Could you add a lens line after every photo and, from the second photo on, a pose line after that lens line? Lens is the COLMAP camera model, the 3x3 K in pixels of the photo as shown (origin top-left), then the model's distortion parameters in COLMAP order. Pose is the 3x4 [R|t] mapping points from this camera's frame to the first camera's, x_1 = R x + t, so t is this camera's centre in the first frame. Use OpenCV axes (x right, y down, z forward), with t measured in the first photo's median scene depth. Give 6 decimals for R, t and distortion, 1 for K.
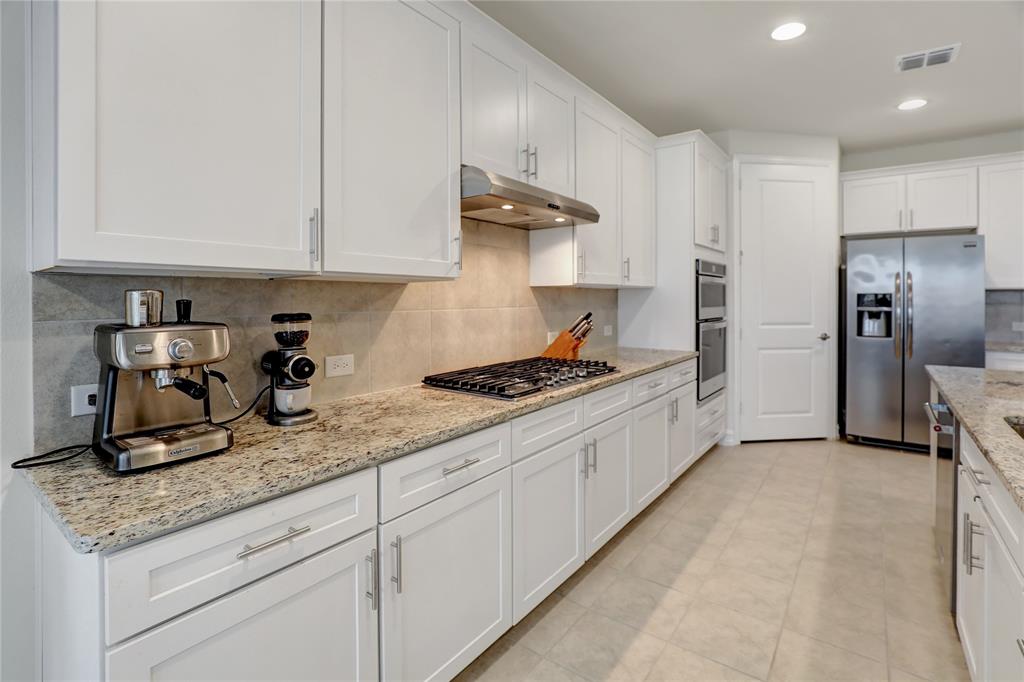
lens RADIAL K [[478.7, 0, 509.0], [0, 478.7, 299.5], [0, 0, 1]] dist [-0.031728, 0.003164]
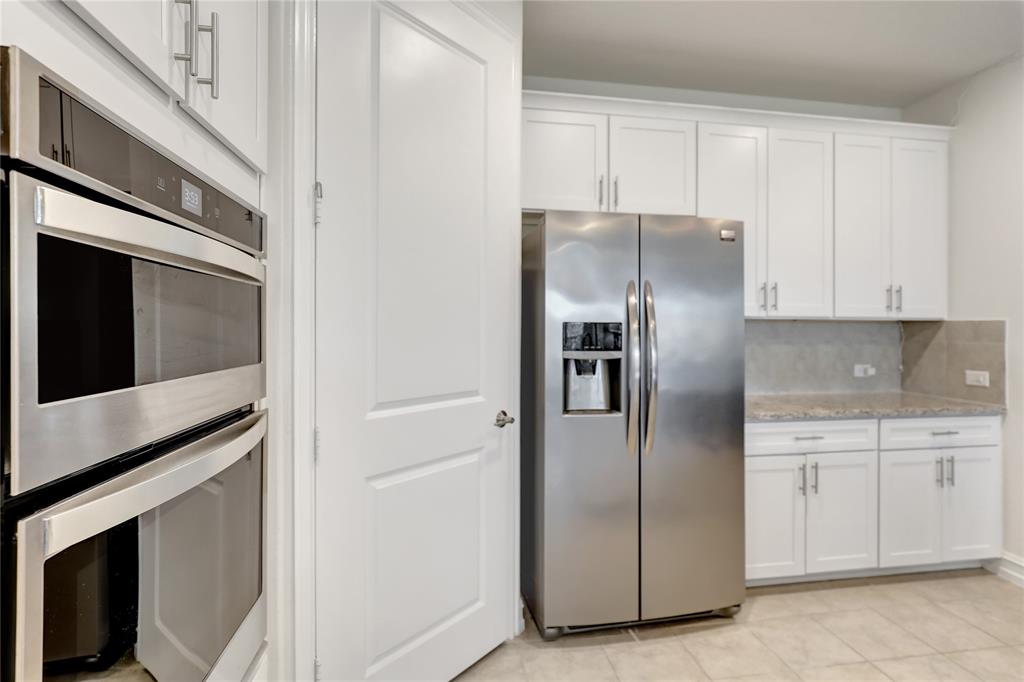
lens RADIAL K [[515.7, 0, 514.2], [0, 515.7, 331.2], [0, 0, 1]] dist [-0.021874, 0.005680]
pose [[0.694445, 0.000596, 0.719545, 0.515473], [-0.002887, 0.999994, 0.001958, -0.007201], [-0.719540, -0.003437, 0.694443, 1.035762]]
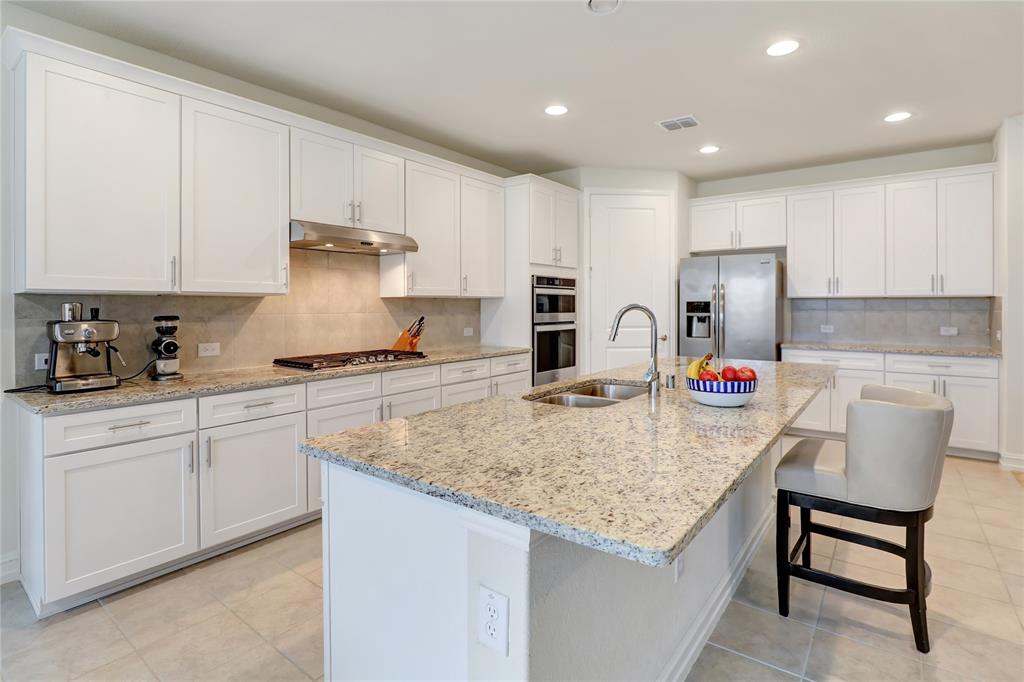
lens RADIAL K [[503.6, 0, 510.5], [0, 503.6, 304.3], [0, 0, 1]] dist [-0.027781, 0.001868]
pose [[0.999990, -0.002004, -0.004077, 0.445775], [0.001983, 0.999984, -0.005213, -0.000036], [0.004087, 0.005205, 0.999978, -0.439942]]
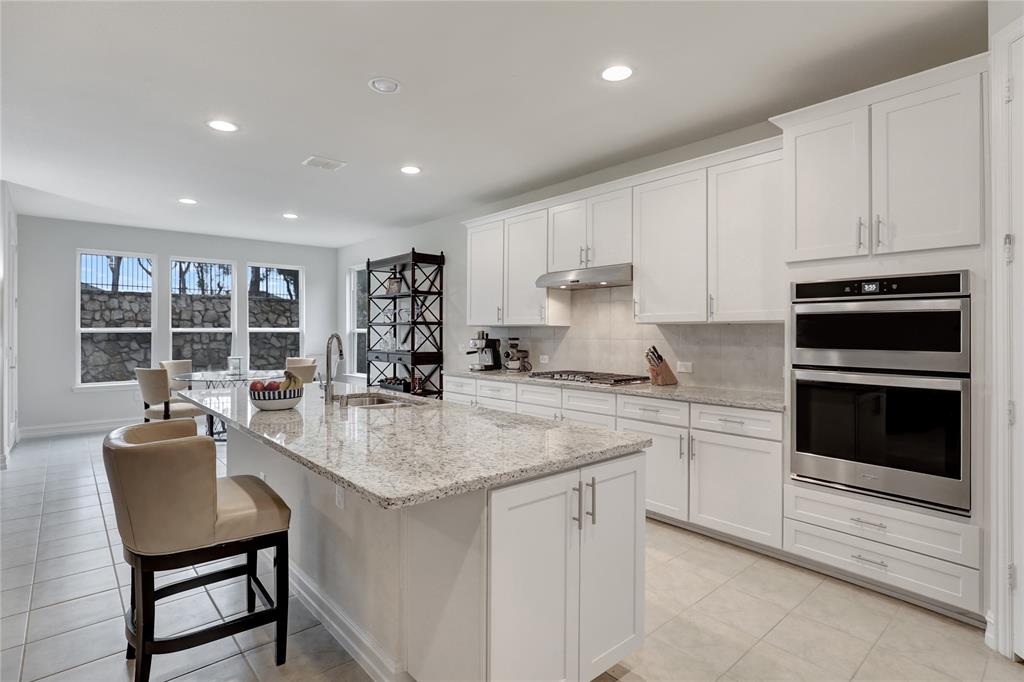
lens RADIAL K [[515.7, 0, 511.6], [0, 515.7, 330.3], [0, 0, 1]] dist [-0.021874, 0.005680]
pose [[-0.203329, -0.002890, -0.979106, 1.654509], [-0.004267, 0.999989, -0.002065, -0.008482], [0.979101, 0.003757, -0.203339, 0.961444]]
